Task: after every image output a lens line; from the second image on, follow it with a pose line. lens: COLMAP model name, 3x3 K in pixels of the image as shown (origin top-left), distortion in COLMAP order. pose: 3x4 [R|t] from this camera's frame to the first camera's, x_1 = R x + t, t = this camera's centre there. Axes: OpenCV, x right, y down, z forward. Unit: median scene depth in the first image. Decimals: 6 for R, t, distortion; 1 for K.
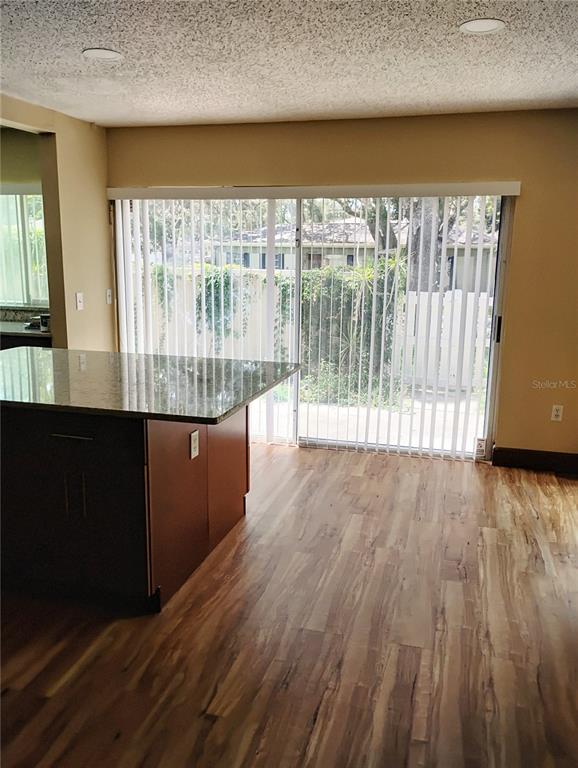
lens RADIAL K [[638.0, 0, 289.0], [0, 638.0, 384.0], [0, 0, 1]] dist [0.002927, -0.007691]
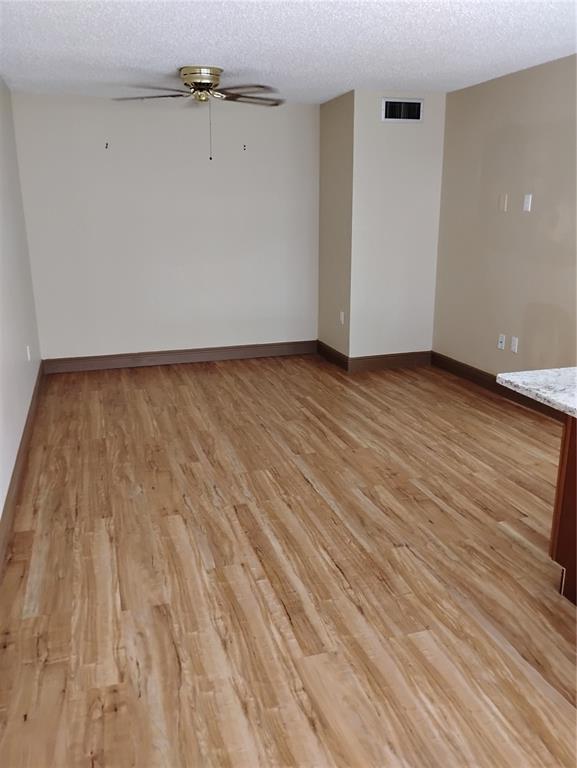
lens RADIAL K [[638.0, 0, 288.5], [0, 638.0, 384.0], [0, 0, 1]] dist [0.002927, -0.007691]
pose [[-0.846240, 0.137064, -0.514870, 0.654969], [-0.115281, 0.896351, 0.428094, -0.313884], [0.520181, 0.421625, -0.742727, 1.541611]]
